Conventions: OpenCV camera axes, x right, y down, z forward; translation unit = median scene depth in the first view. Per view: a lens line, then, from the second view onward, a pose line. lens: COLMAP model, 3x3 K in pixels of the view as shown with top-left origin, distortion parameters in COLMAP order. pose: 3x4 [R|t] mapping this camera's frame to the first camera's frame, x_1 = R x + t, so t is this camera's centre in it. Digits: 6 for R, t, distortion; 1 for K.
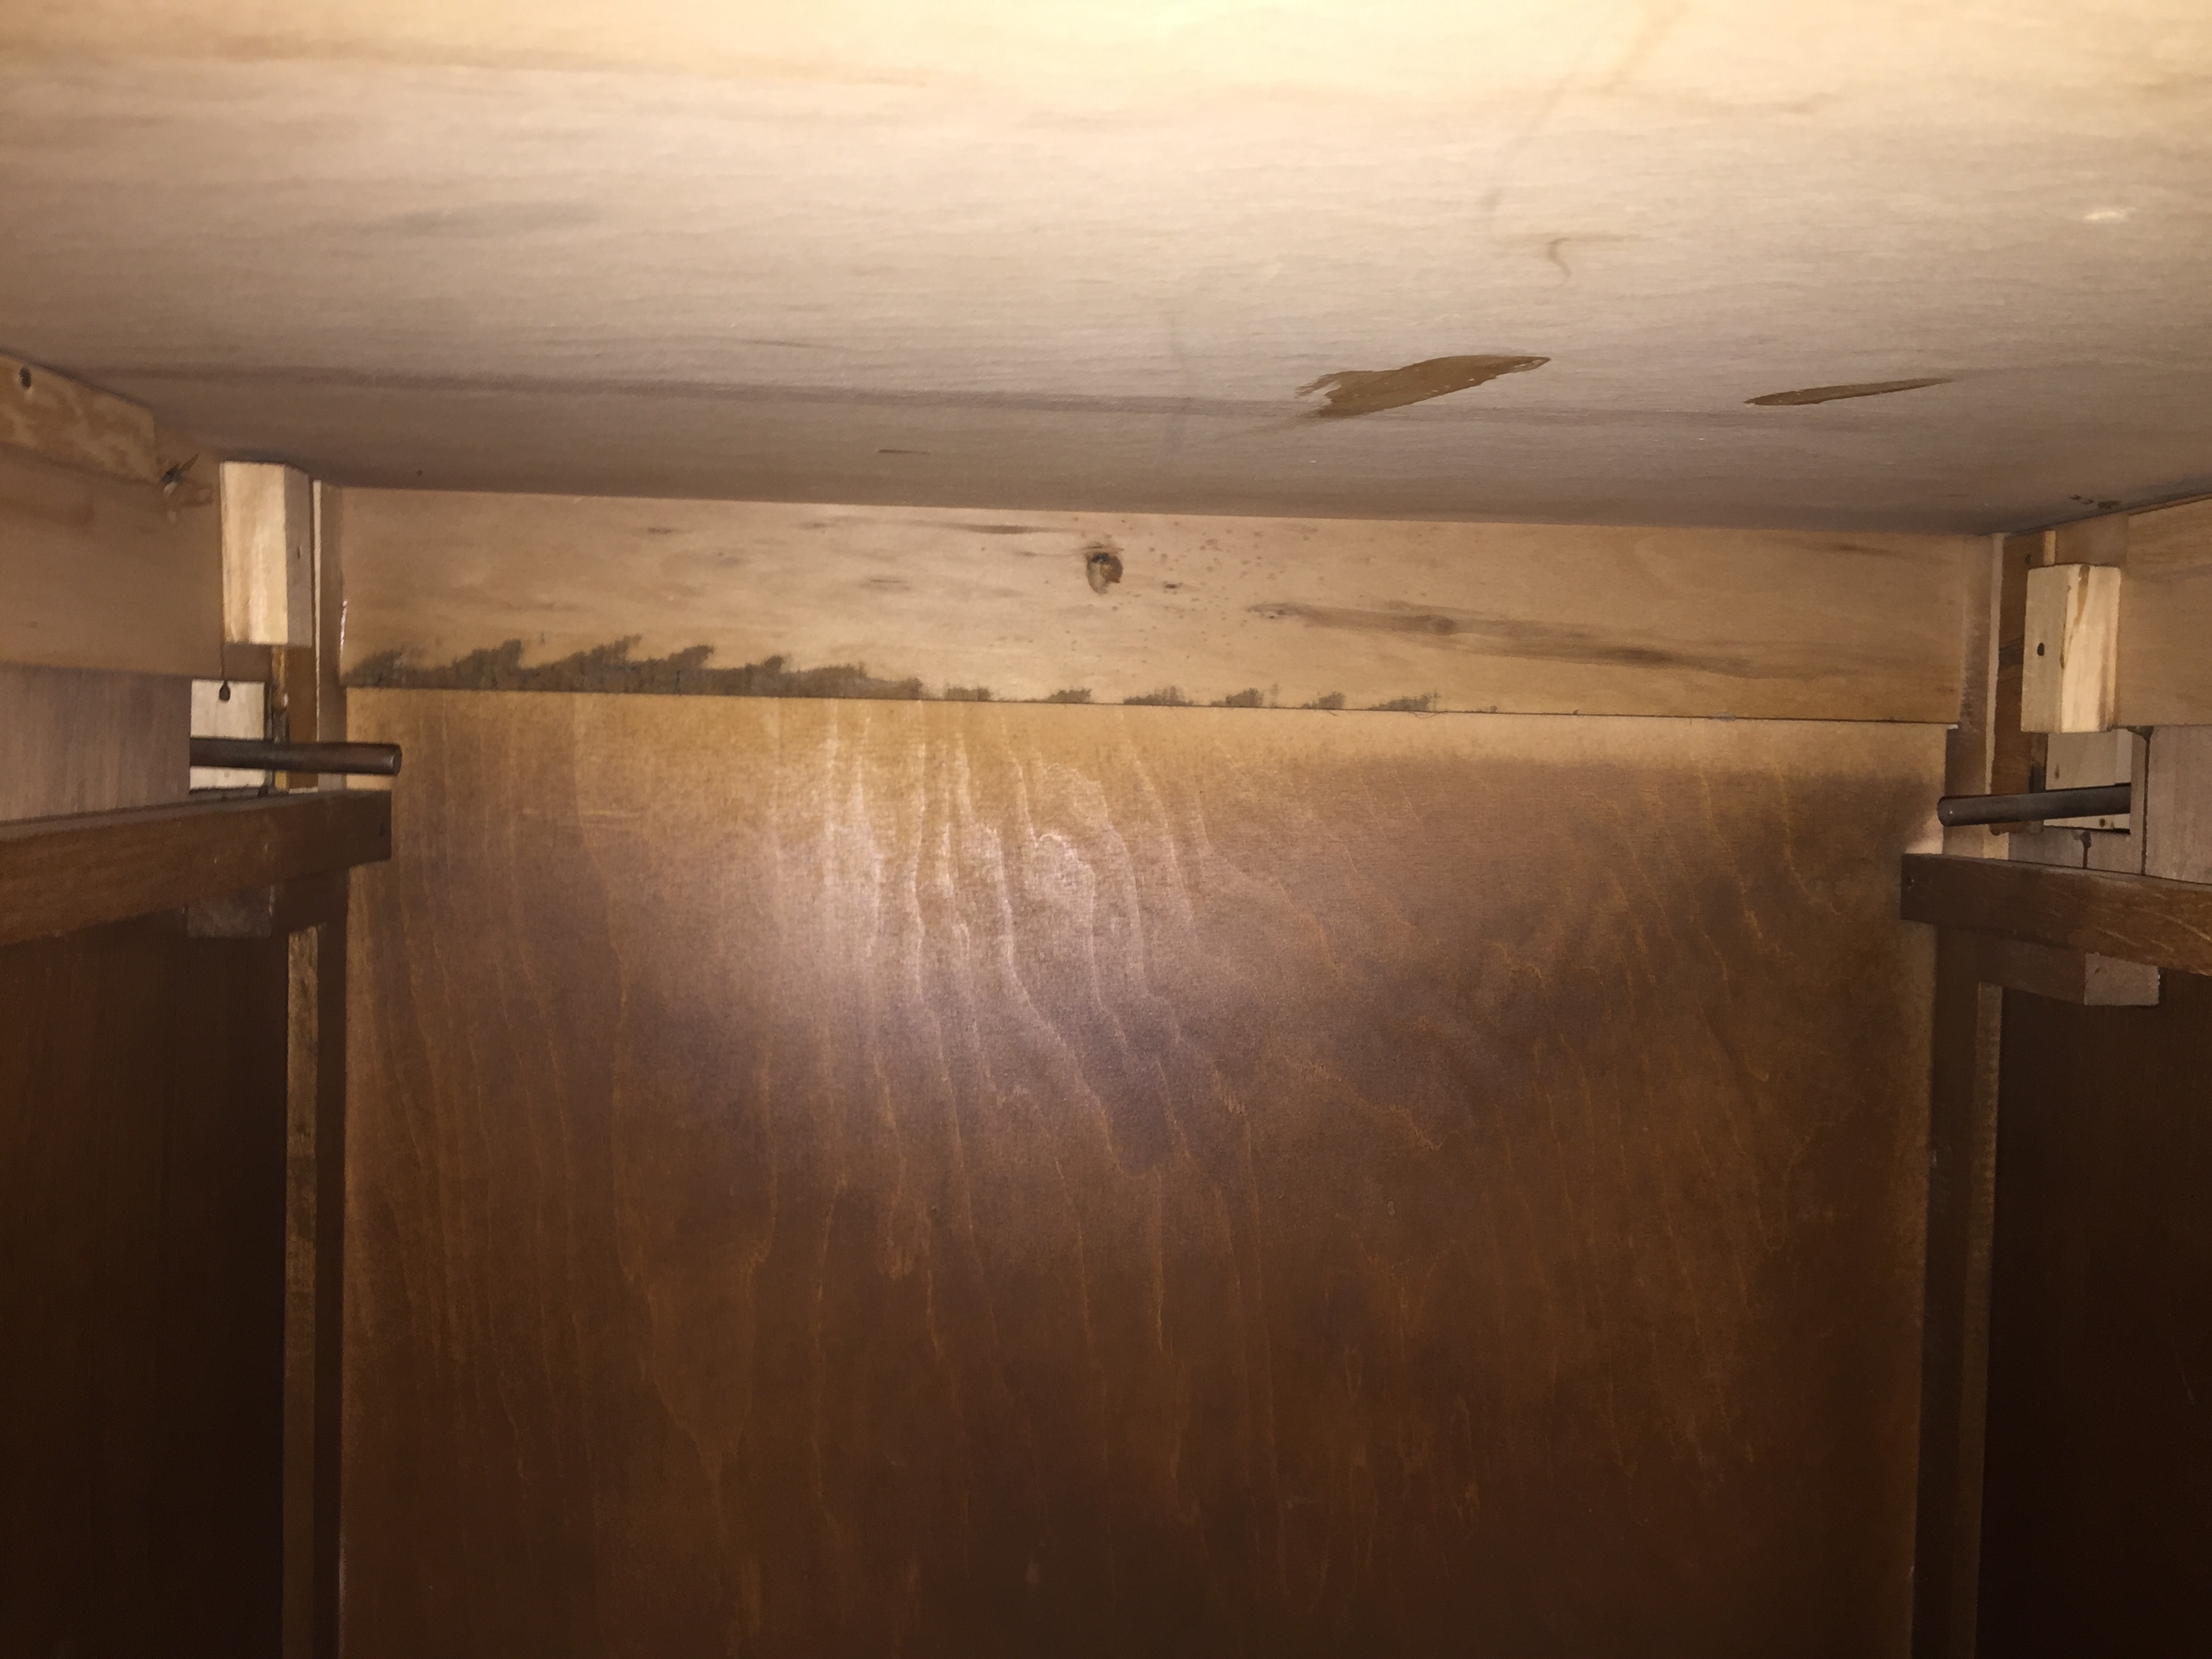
lens RADIAL K [[1885.6, 0, 1091.8], [0, 1885.6, 831.5], [0, 0, 1]] dist [0.097658, -0.153411]
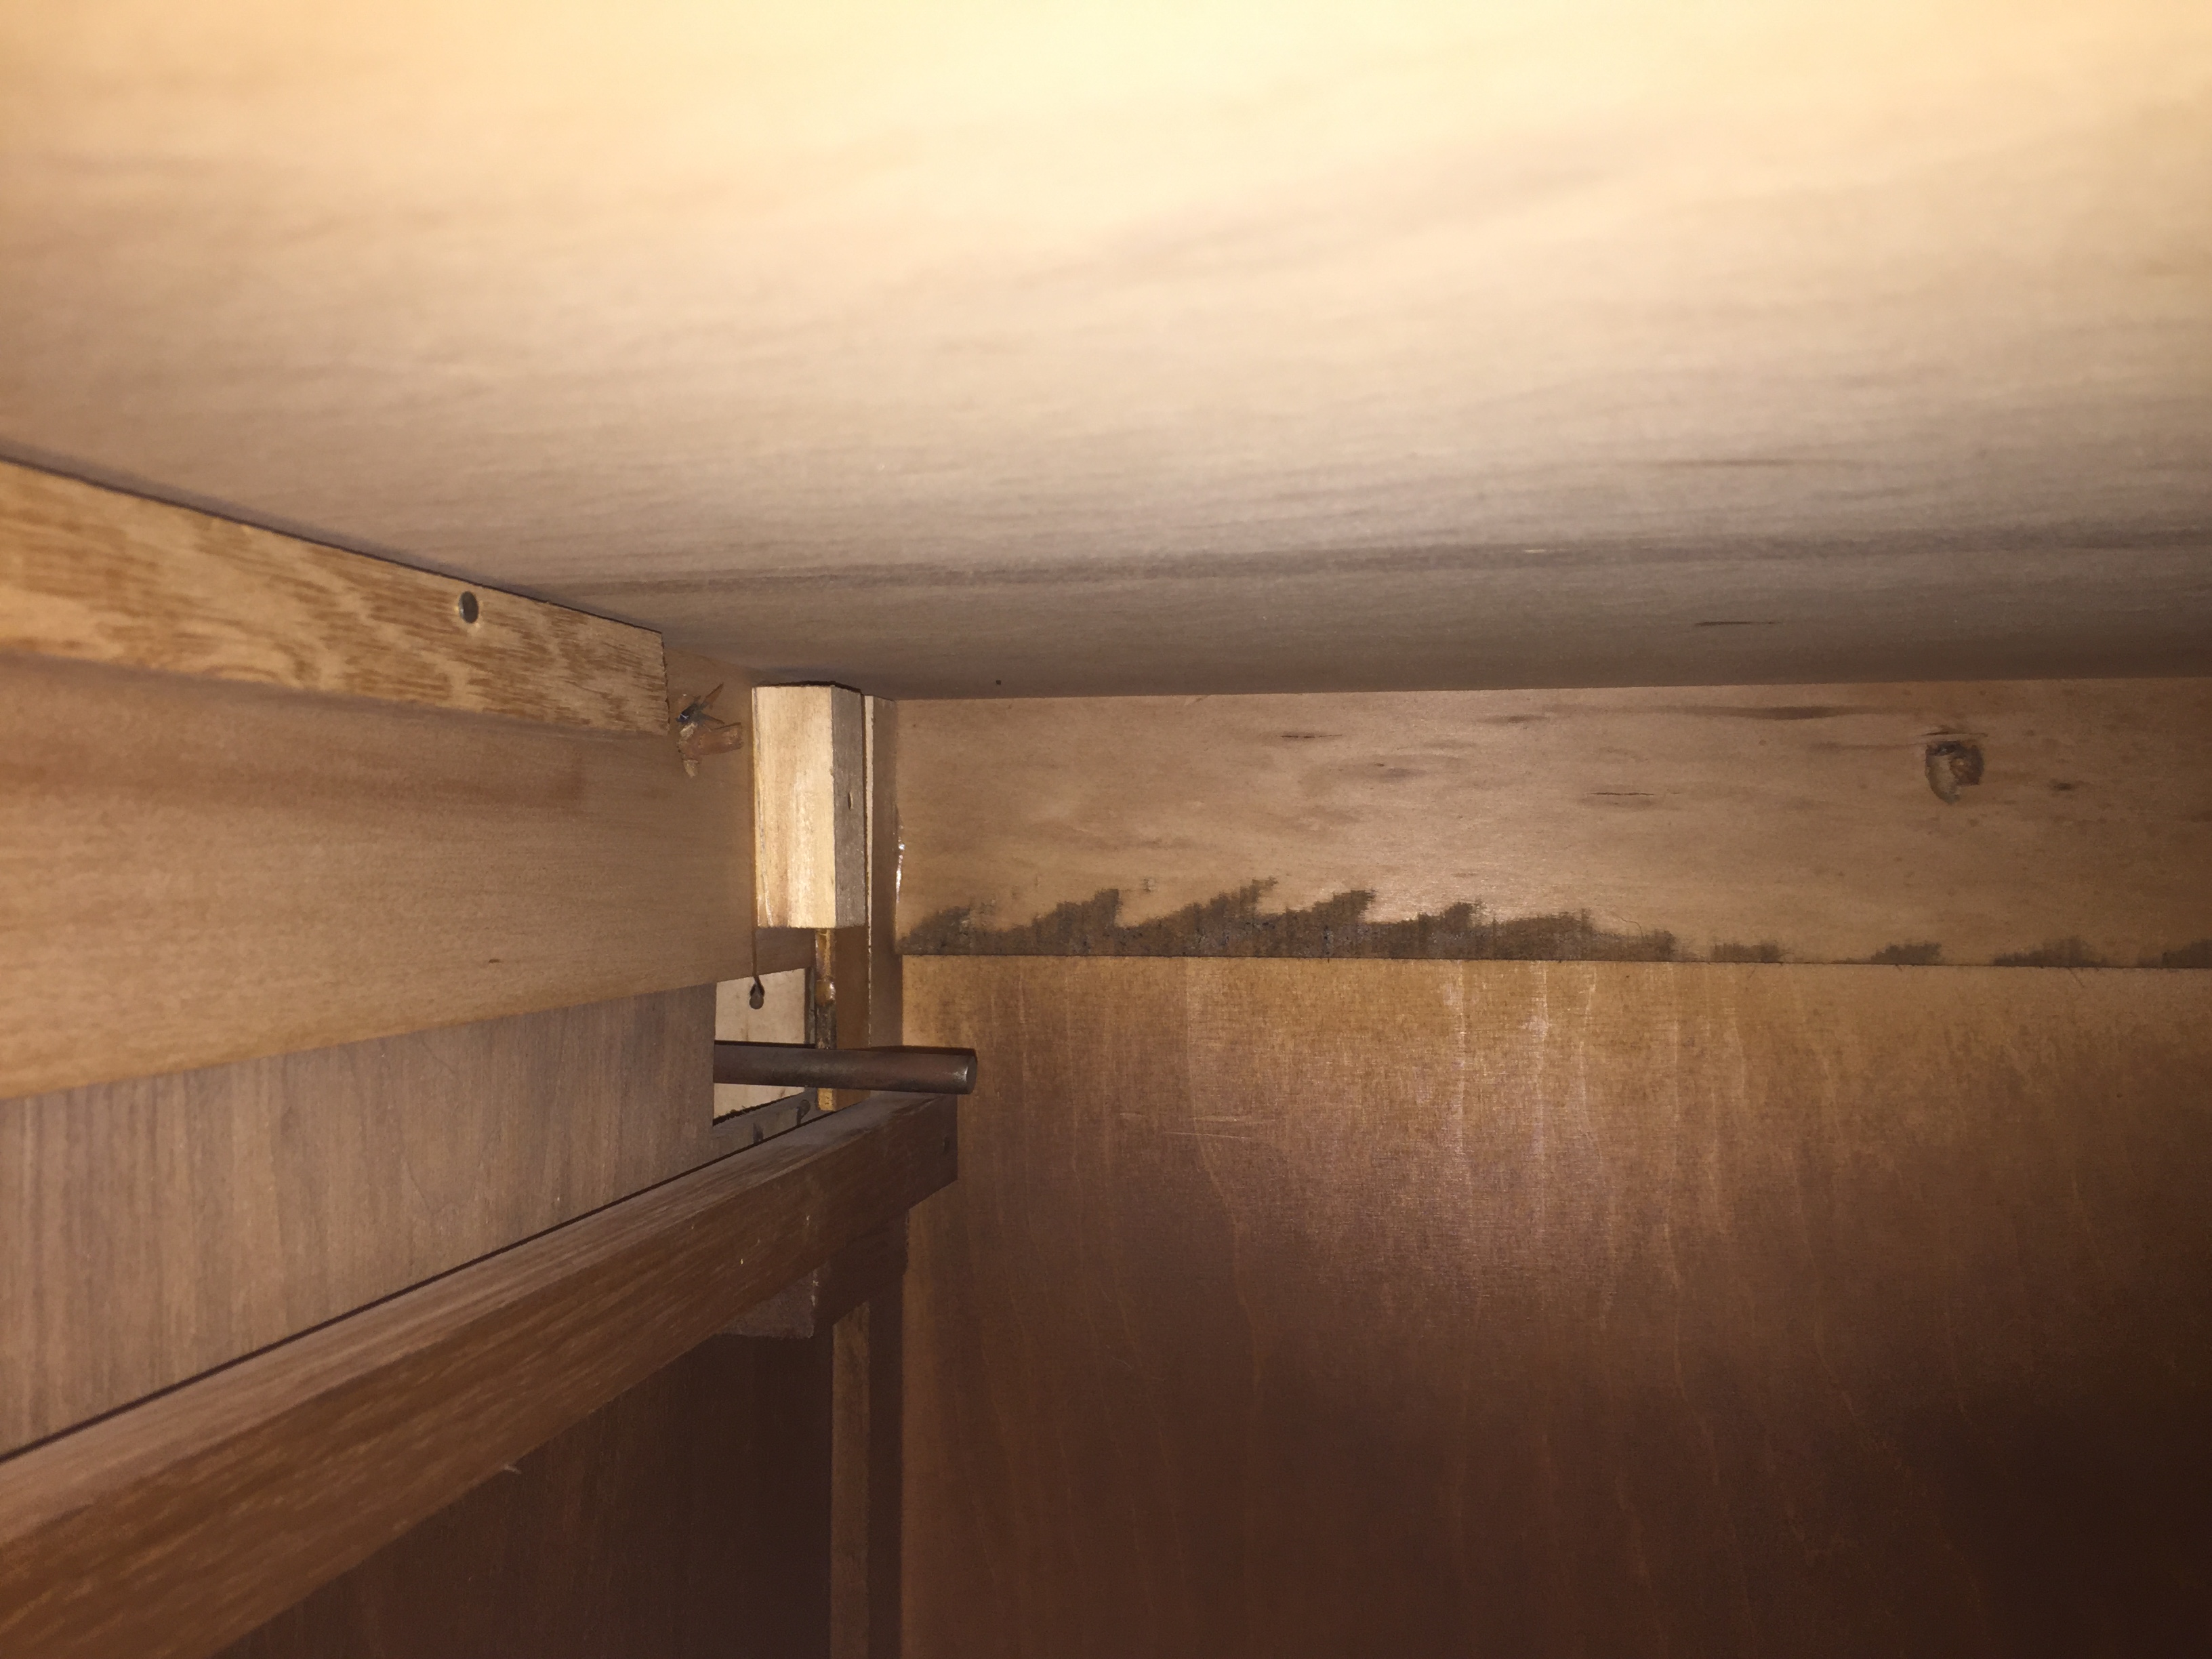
lens RADIAL K [[1865.6, 0, 1106.0], [0, 1865.6, 829.5], [0, 0, 1]] dist [0.070058, -0.145374]
pose [[0.969553, -0.025951, -0.243502, -0.125021], [0.010247, 0.997797, -0.065539, -0.075924], [0.244667, 0.061049, 0.967683, 0.284284]]
